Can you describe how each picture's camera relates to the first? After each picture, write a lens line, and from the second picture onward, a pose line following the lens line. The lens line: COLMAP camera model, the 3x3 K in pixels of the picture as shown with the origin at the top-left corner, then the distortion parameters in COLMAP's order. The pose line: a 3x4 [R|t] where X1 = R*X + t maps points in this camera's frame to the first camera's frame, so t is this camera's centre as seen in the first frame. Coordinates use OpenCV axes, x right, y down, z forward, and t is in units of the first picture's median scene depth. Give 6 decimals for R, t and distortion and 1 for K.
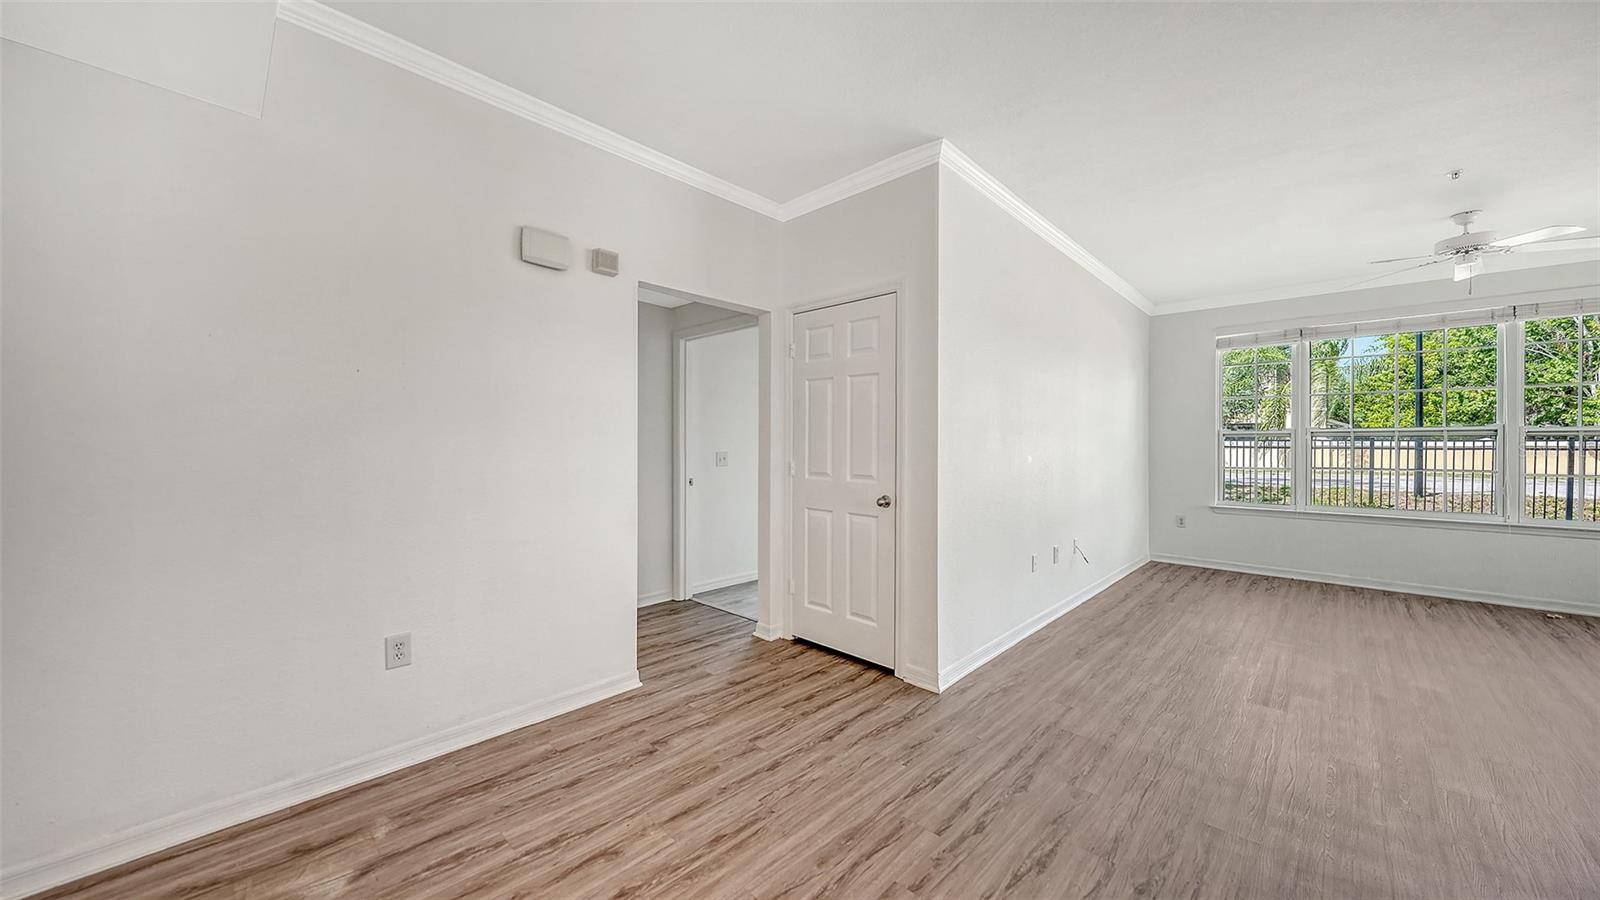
lens RADIAL K [[559.2, 0, 792.9], [0, 559.2, 456.8], [0, 0, 1]] dist [-0.001916, -0.000673]
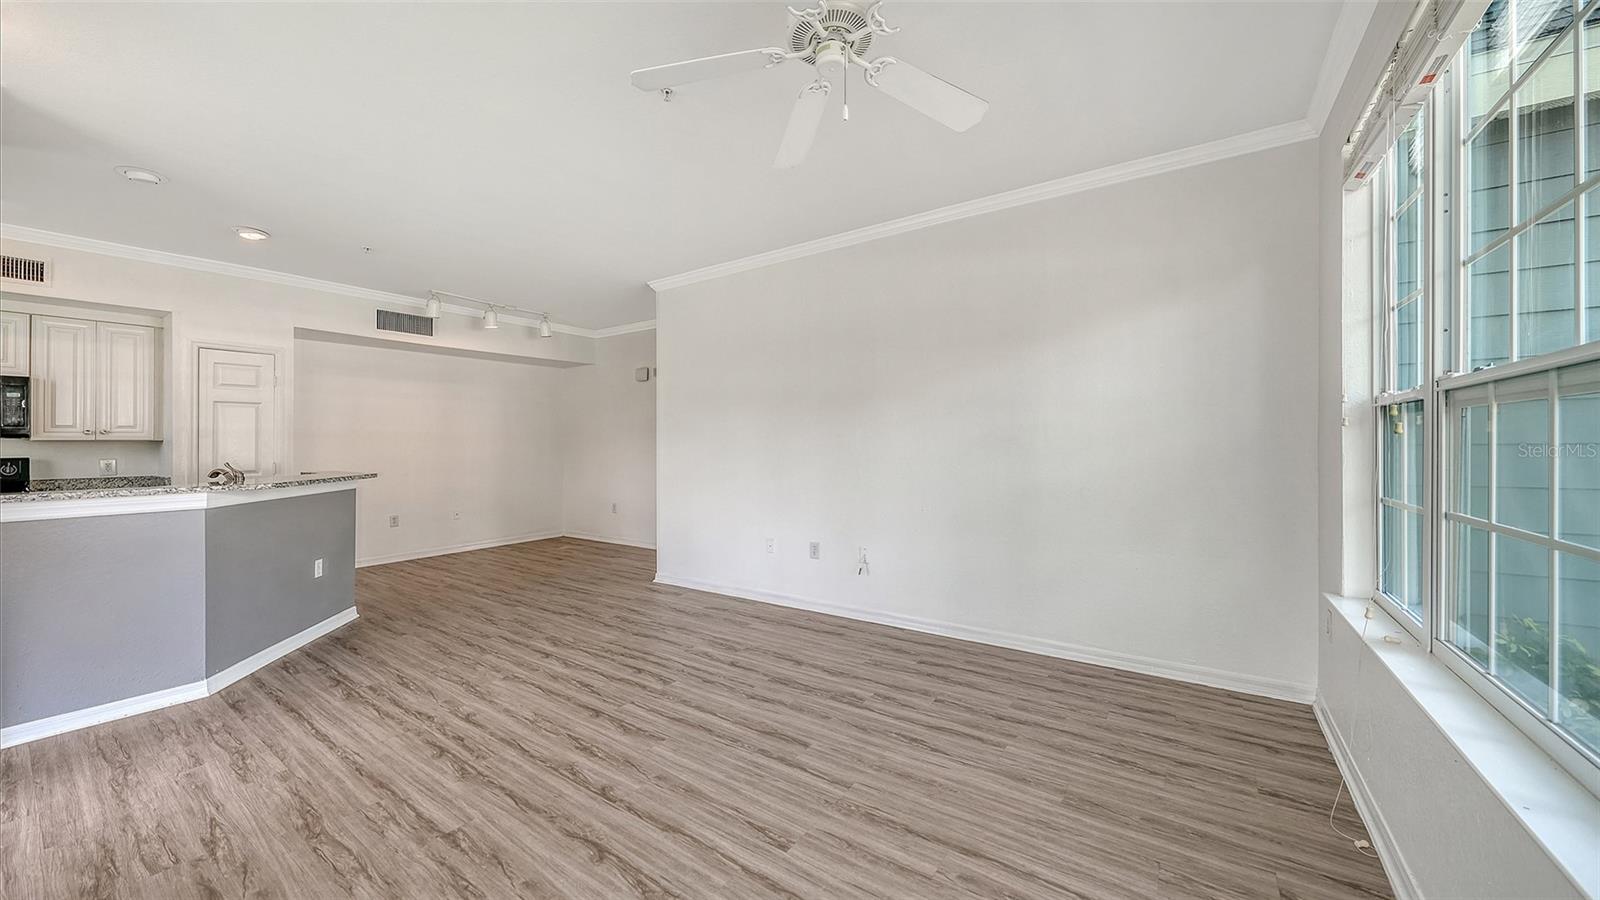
lens RADIAL K [[572.7, 0, 786.2], [0, 572.7, 440.6], [0, 0, 1]] dist [-0.006376, 0.000601]
pose [[0.151190, -0.009987, -0.988454, 2.004127], [-0.012065, 0.999856, -0.011948, -0.015942], [0.988431, 0.013732, 0.151047, 1.054029]]
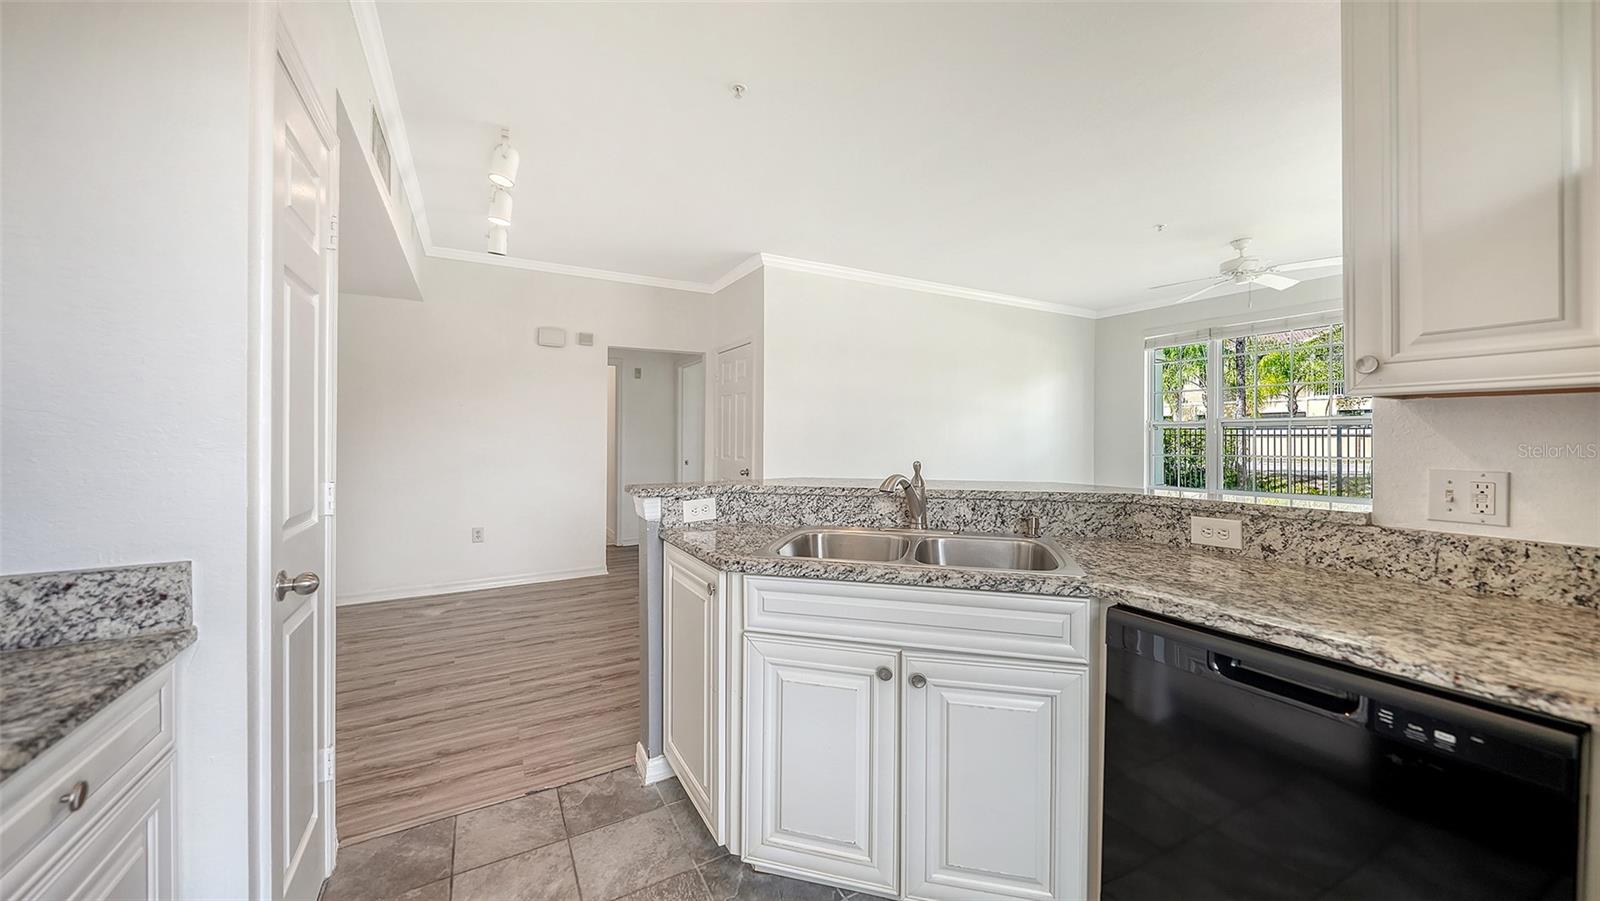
lens RADIAL K [[558.0, 0, 792.9], [0, 558.0, 436.8], [0, 0, 1]] dist [-0.000881, -0.000655]
pose [[0.957984, -0.006524, -0.286748, 0.753166], [0.000414, 0.999772, -0.021364, 0.014362], [0.286822, 0.020348, 0.957768, -0.501567]]
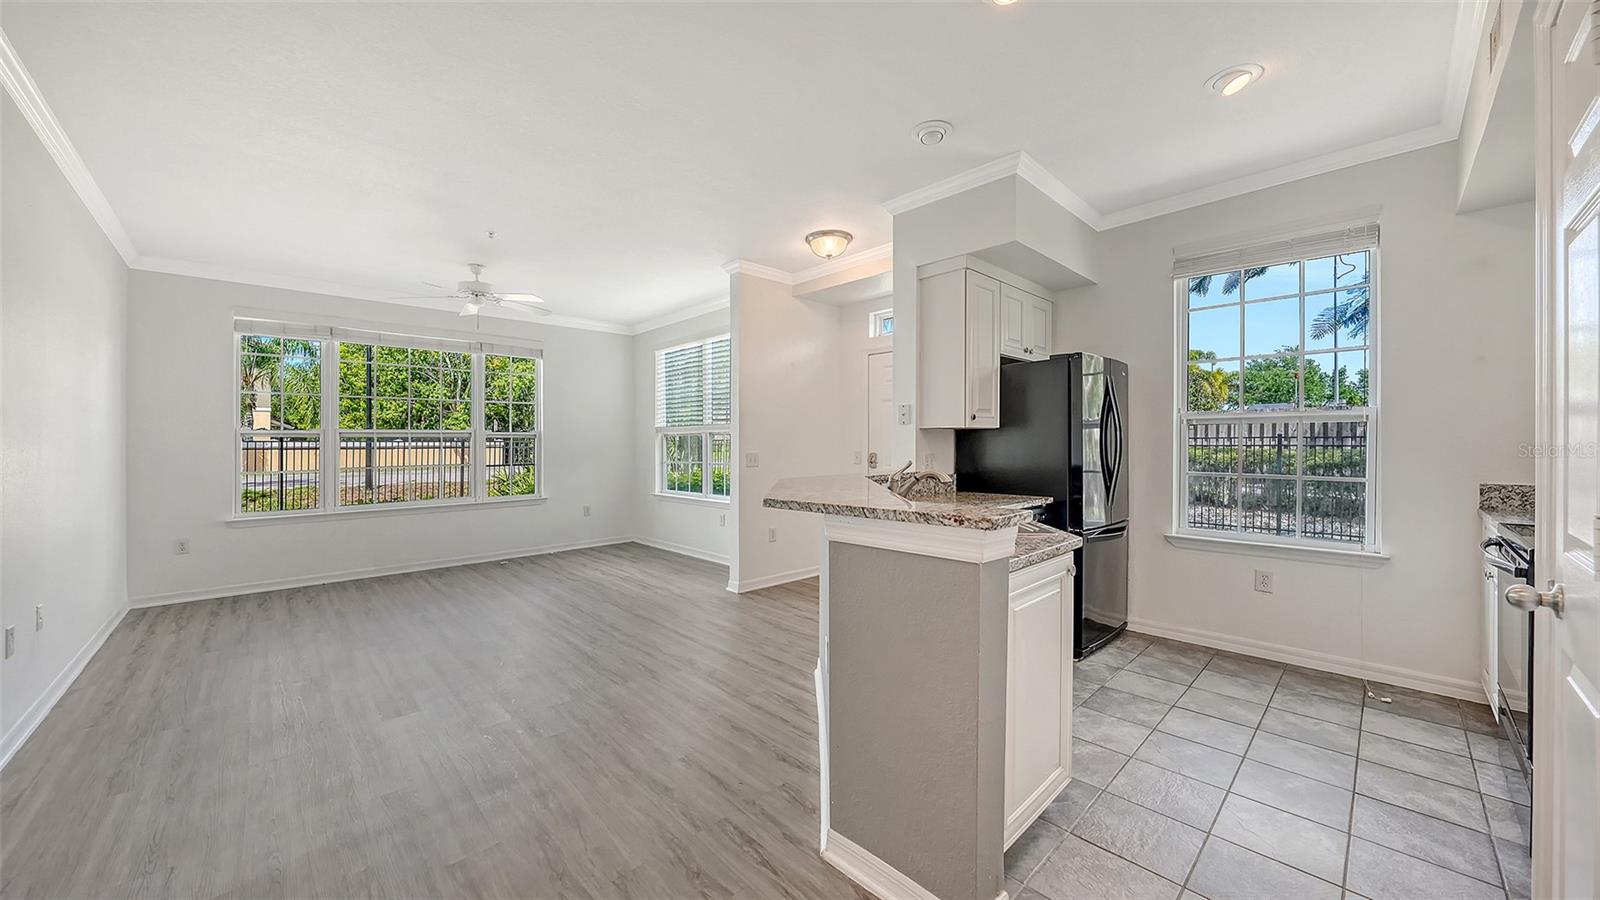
lens RADIAL K [[572.7, 0, 801.3], [0, 572.7, 441.0], [0, 0, 1]] dist [-0.006376, 0.000601]
pose [[0.038781, -0.000055, 0.999248, -0.091956], [0.030644, 0.999530, -0.001135, -0.002949], [-0.998778, 0.030665, 0.038765, 0.229743]]
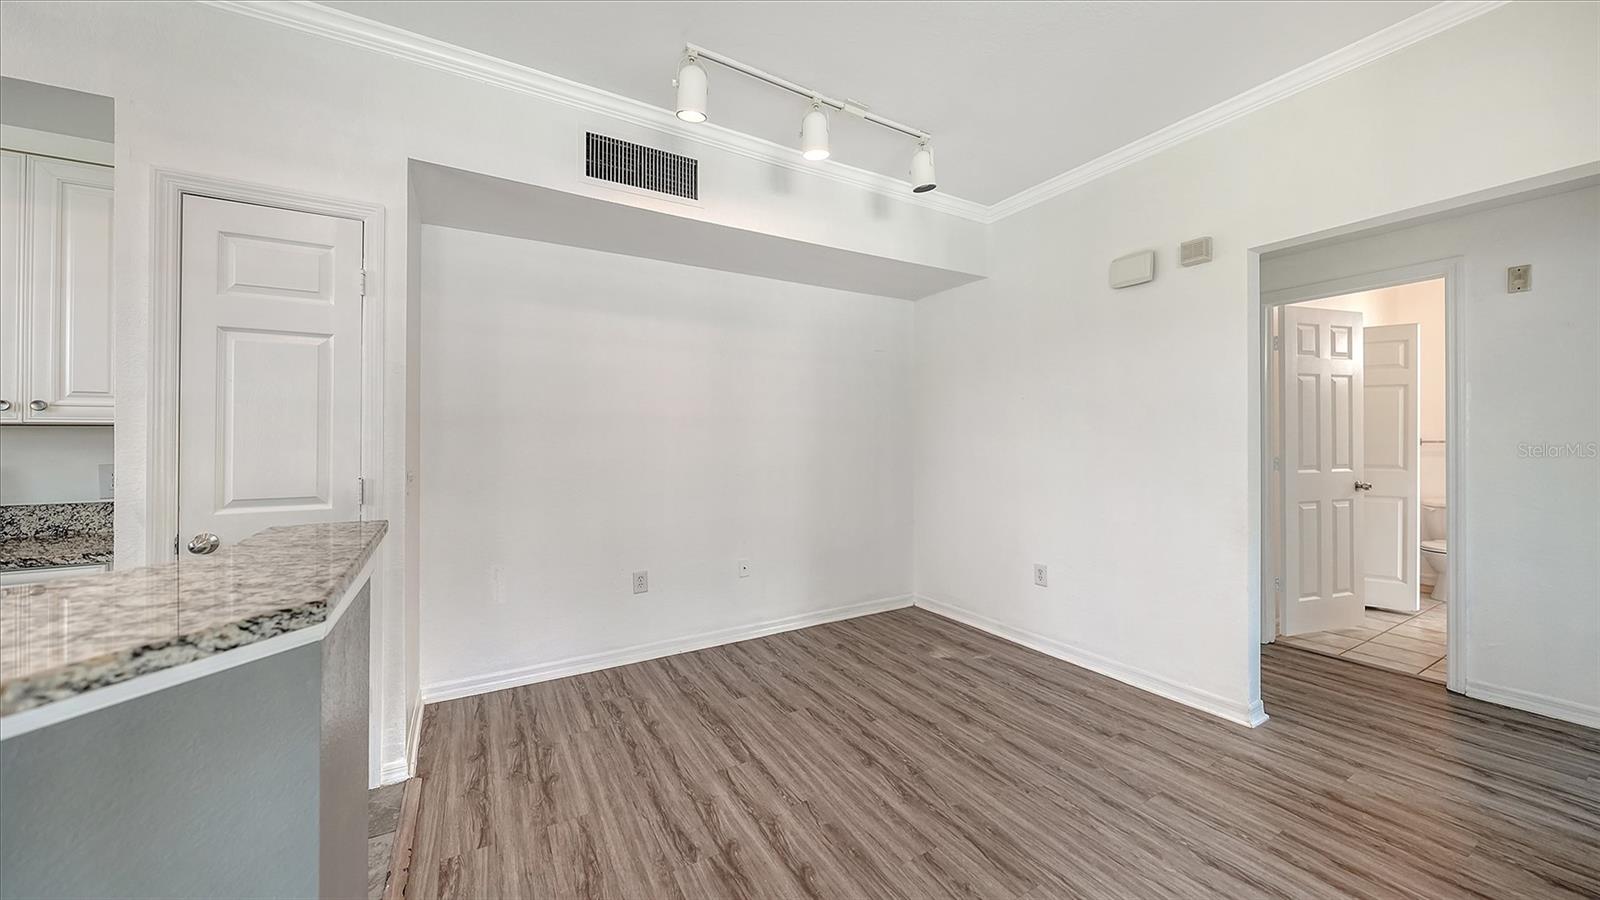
lens RADIAL K [[559.2, 0, 797.2], [0, 559.2, 436.6], [0, 0, 1]] dist [-0.001916, -0.000673]
pose [[-0.268363, -0.010830, -0.963257, 0.685332], [-0.017114, 0.999833, -0.006473, -0.008206], [0.963166, 0.014748, -0.268503, 0.538163]]
